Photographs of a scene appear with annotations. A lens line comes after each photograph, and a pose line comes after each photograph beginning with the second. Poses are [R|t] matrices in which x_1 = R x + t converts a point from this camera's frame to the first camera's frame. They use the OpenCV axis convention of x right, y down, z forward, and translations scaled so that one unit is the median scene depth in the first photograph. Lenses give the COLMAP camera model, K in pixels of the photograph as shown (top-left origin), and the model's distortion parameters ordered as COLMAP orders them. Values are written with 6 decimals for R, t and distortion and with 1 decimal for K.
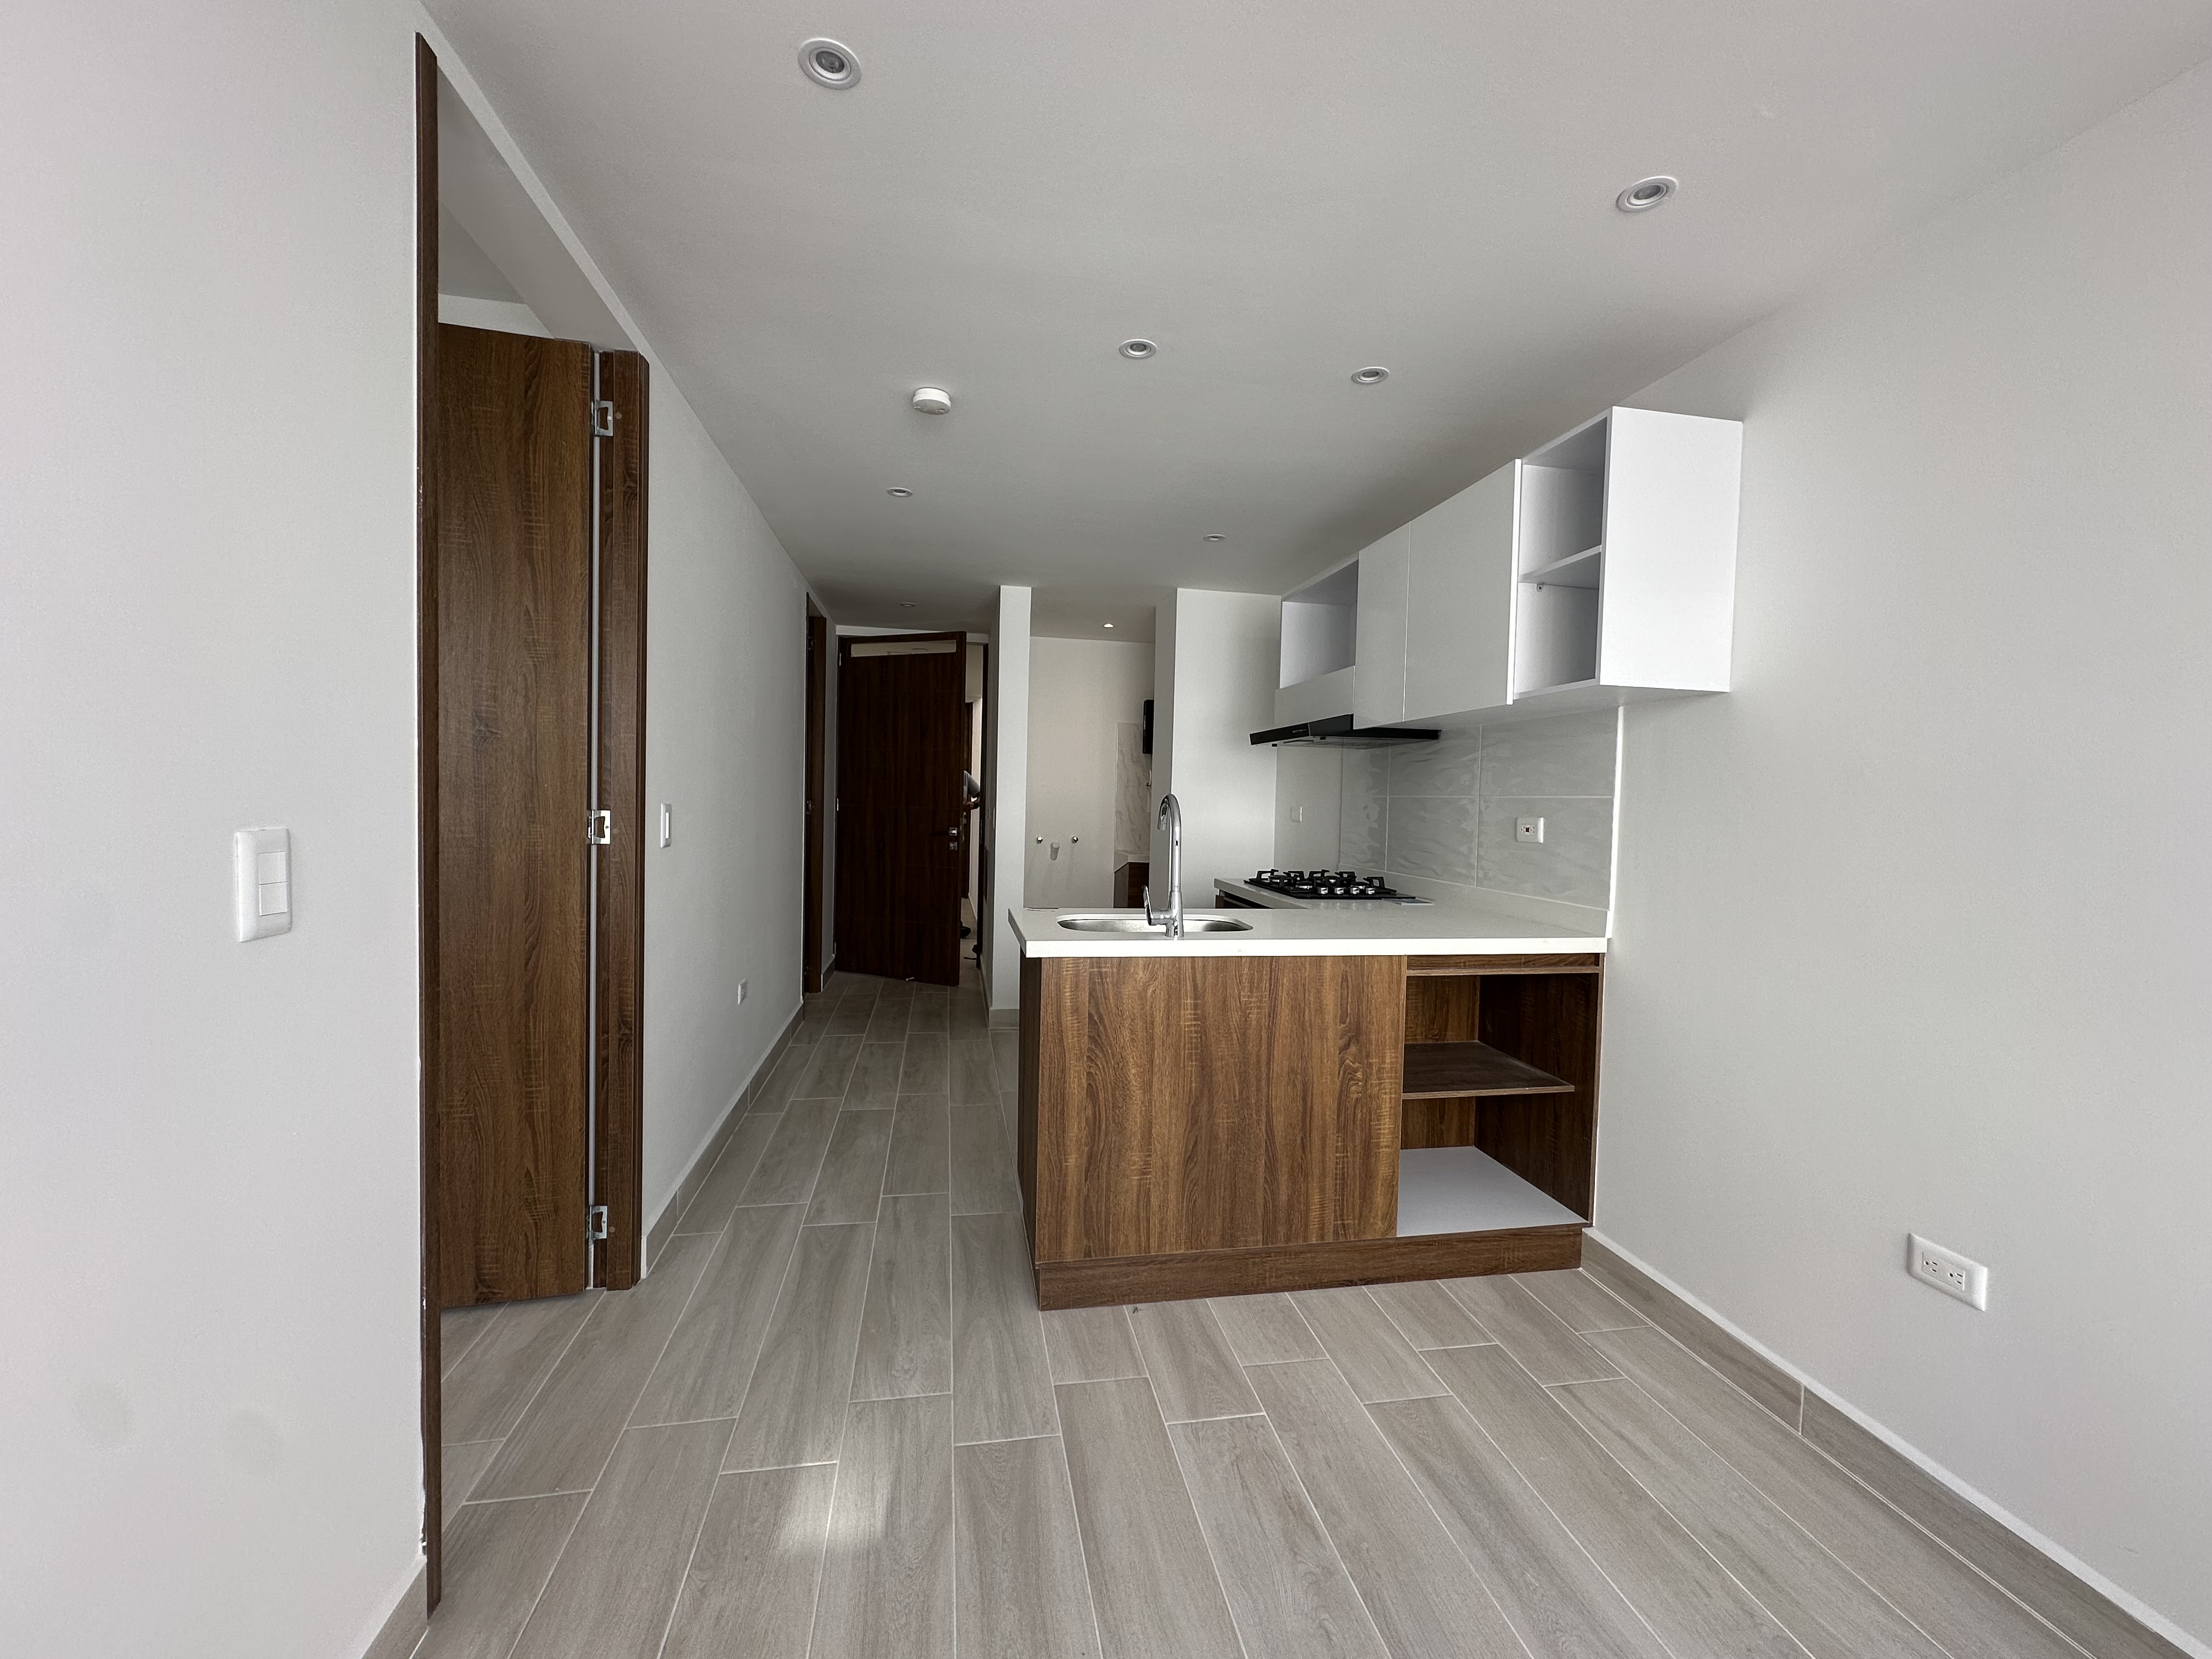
lens RADIAL K [[881.1, 0, 1108.1], [0, 881.1, 826.0], [0, 0, 1]] dist [-0.001993, 0.000204]
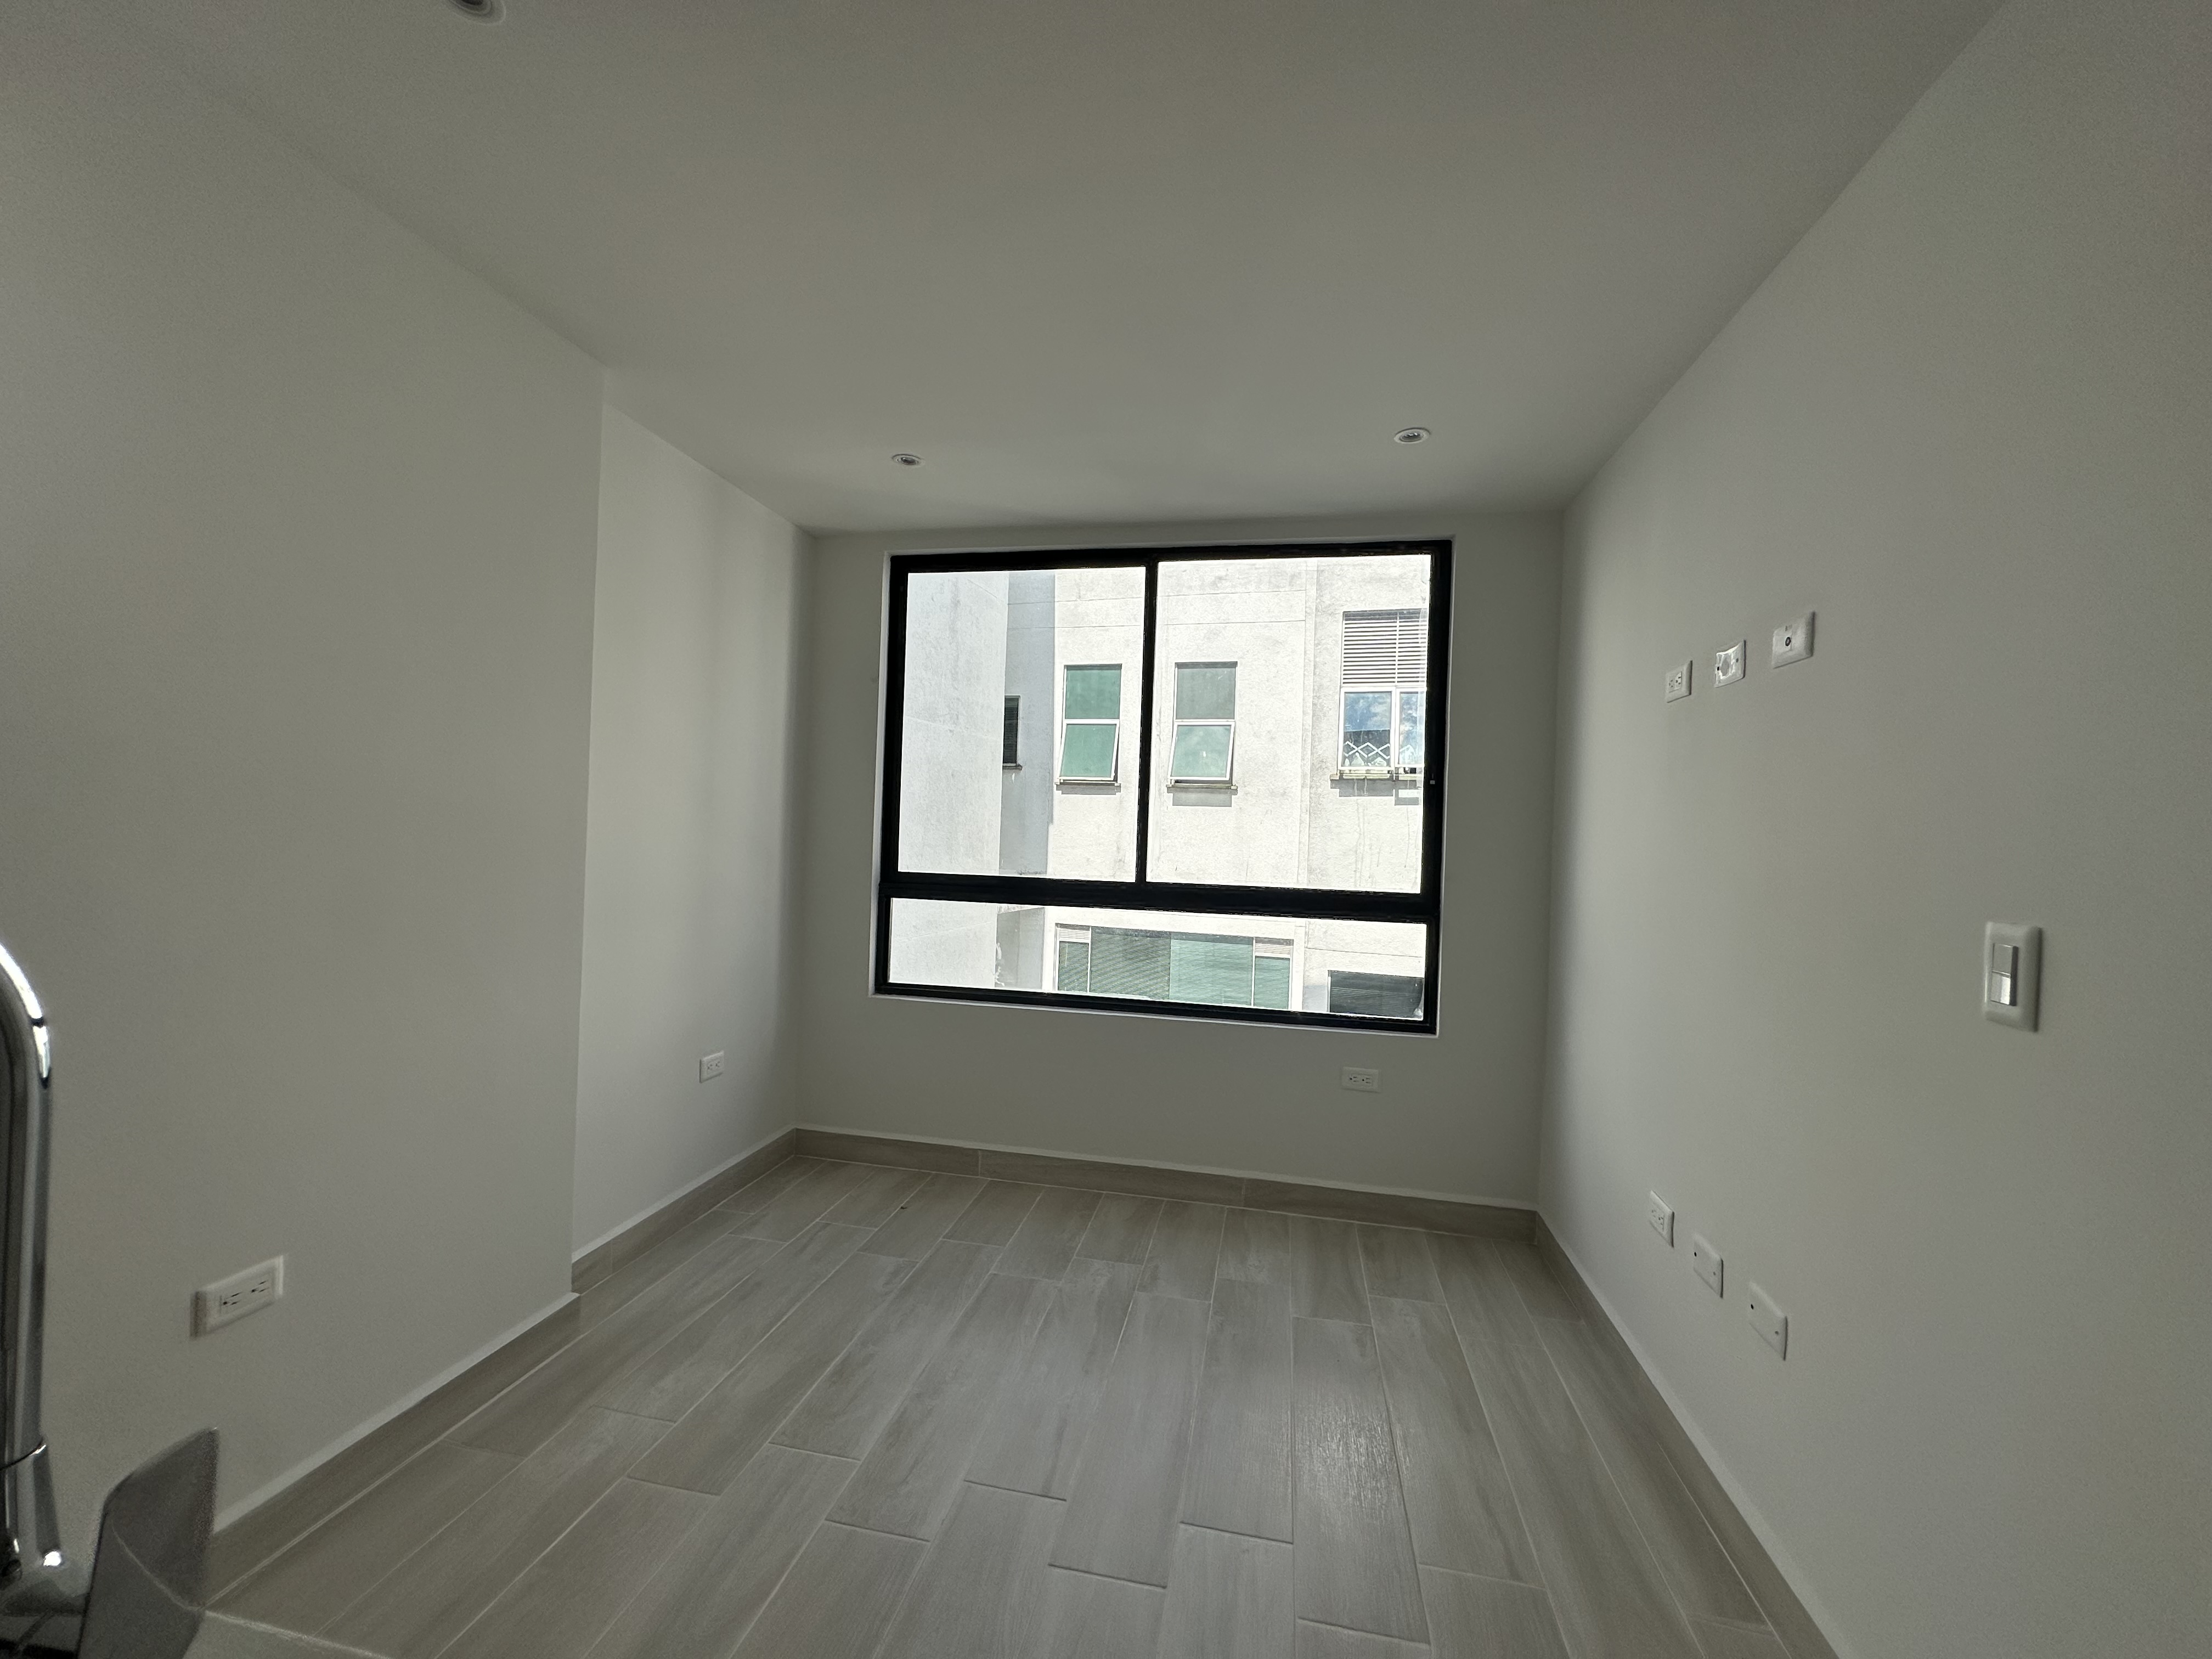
lens RADIAL K [[881.1, 0, 1108.1], [0, 881.1, 826.0], [0, 0, 1]] dist [-0.001993, 0.000204]
pose [[-0.929555, -0.053559, 0.364773, -0.119518], [-0.041527, 0.998306, 0.040755, -0.036634], [-0.366338, 0.022736, -0.930204, 0.840804]]
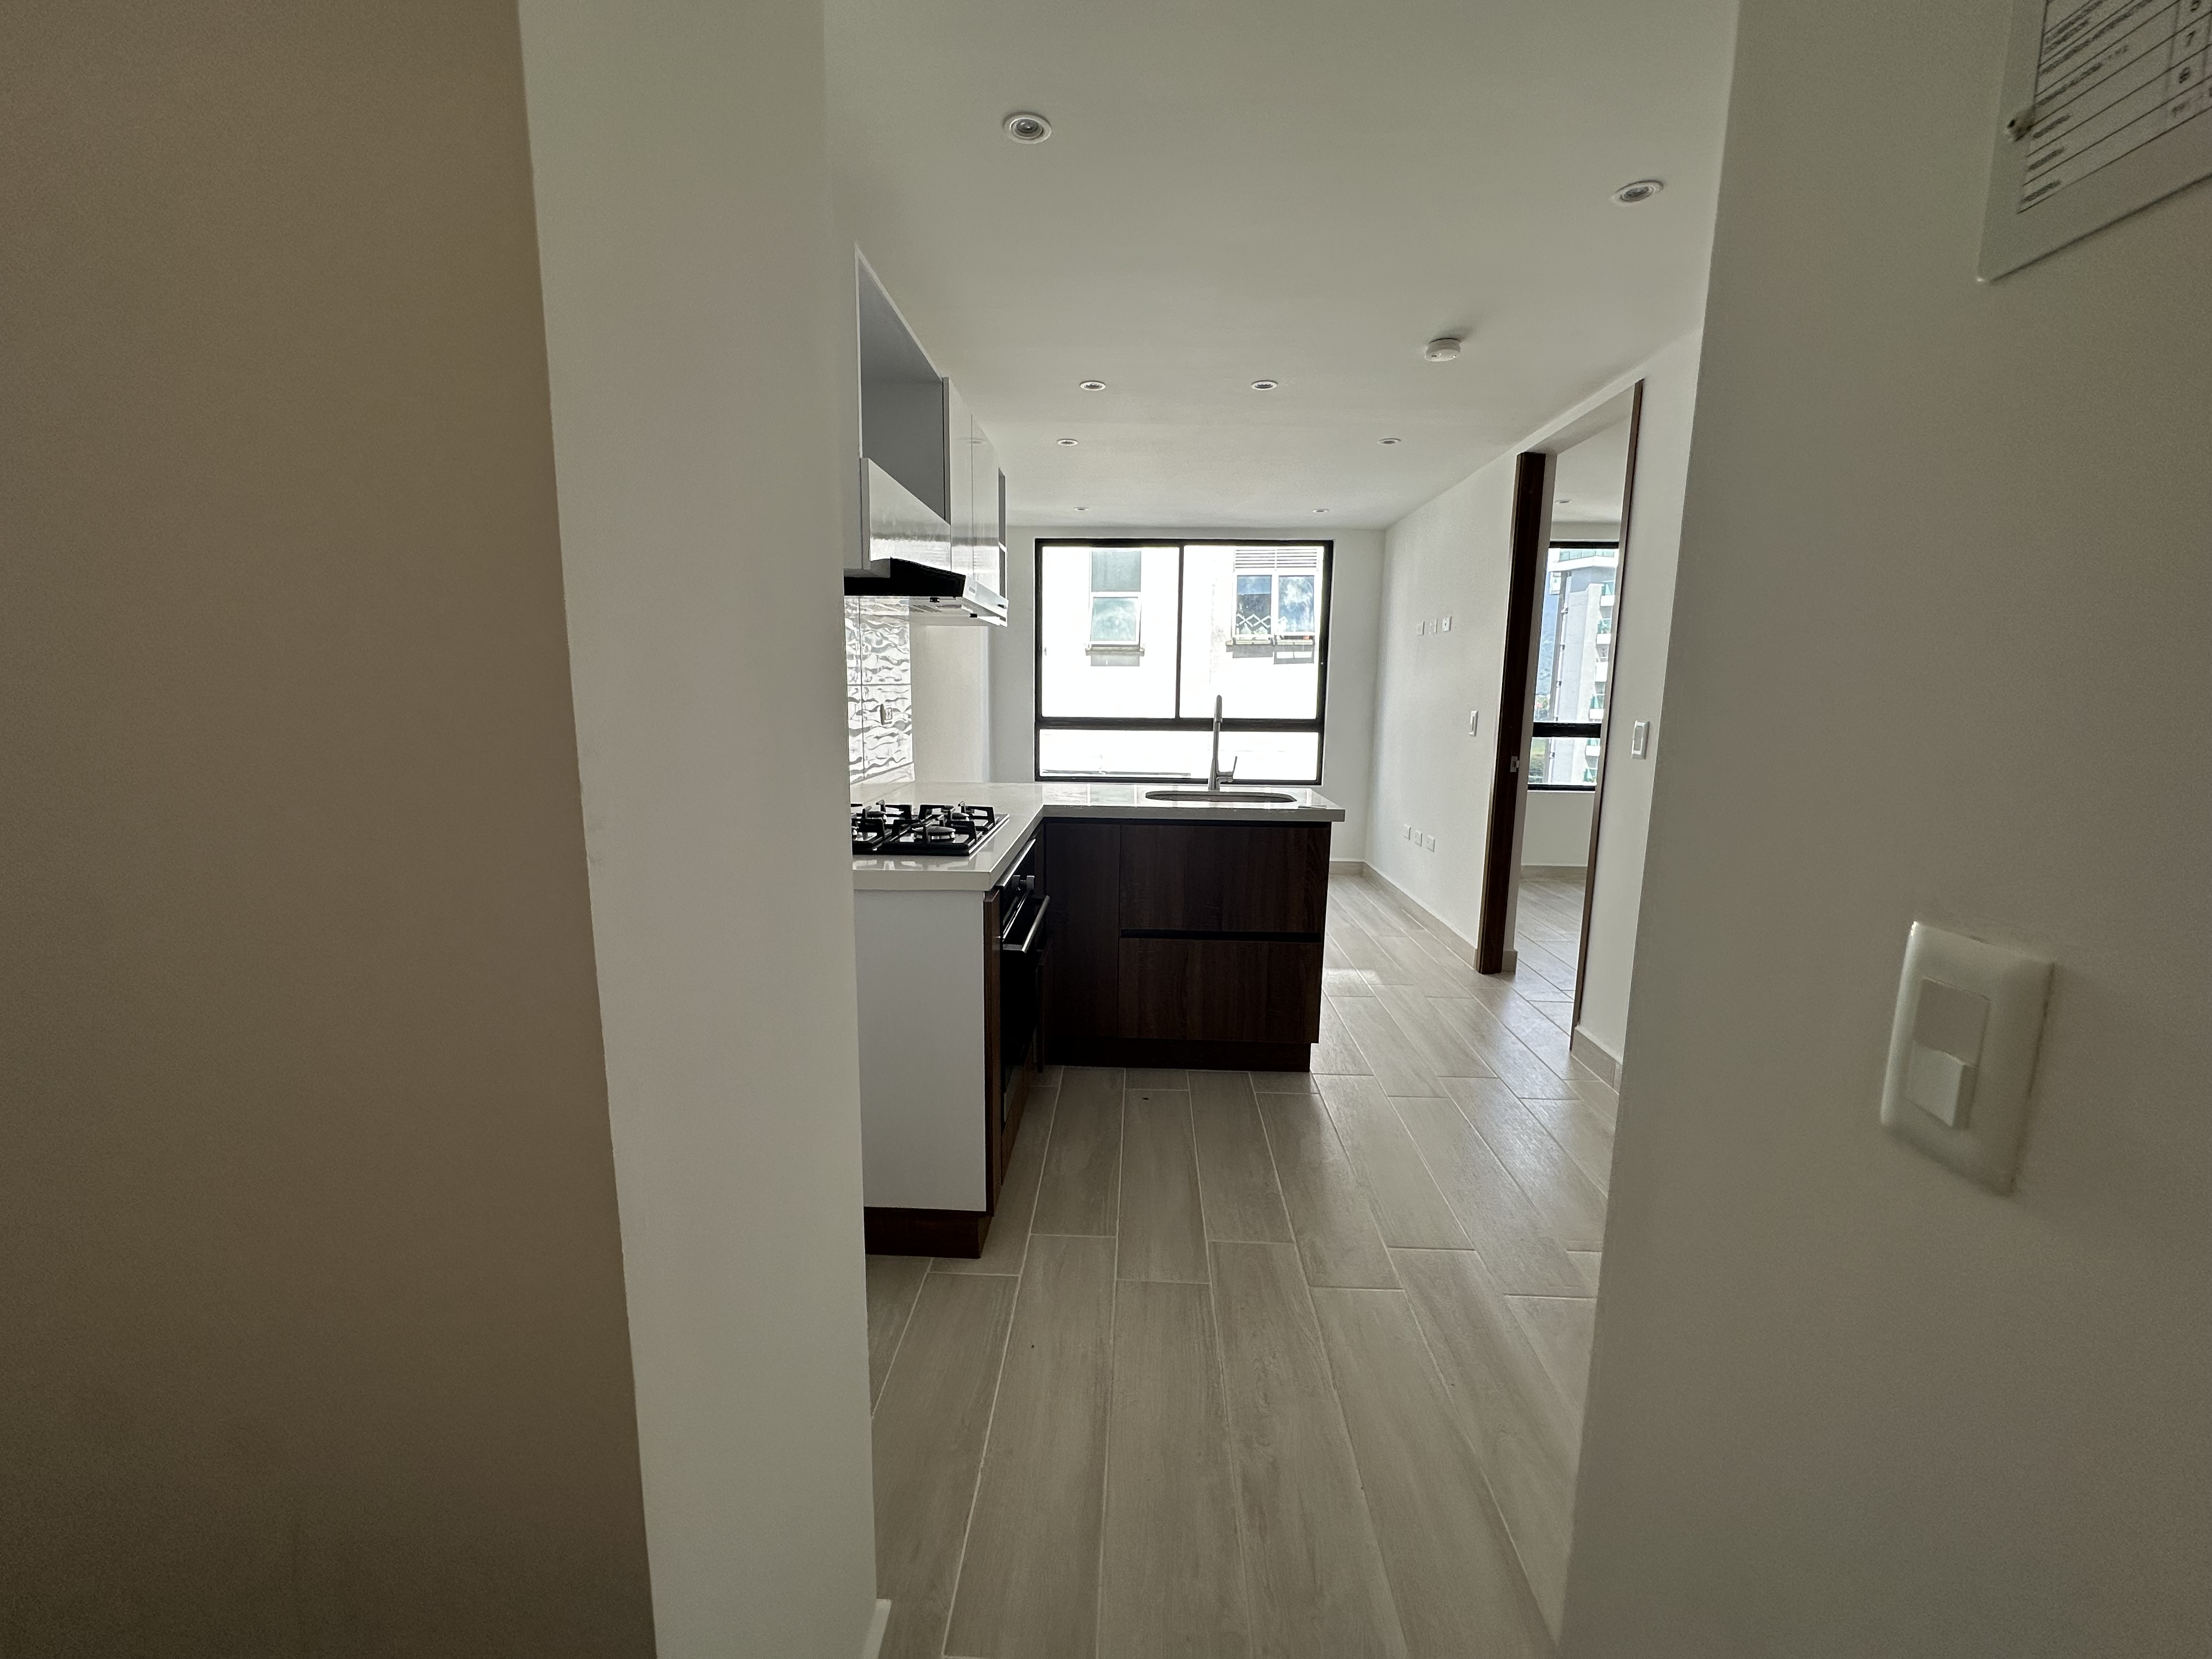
lens RADIAL K [[881.1, 0, 1108.1], [0, 881.1, 826.0], [0, 0, 1]] dist [-0.001993, 0.000204]
pose [[-0.976107, -0.068374, 0.206254, -0.052271], [-0.027023, 0.980032, 0.196997, -0.083743], [-0.215605, 0.186717, -0.958463, 1.997244]]
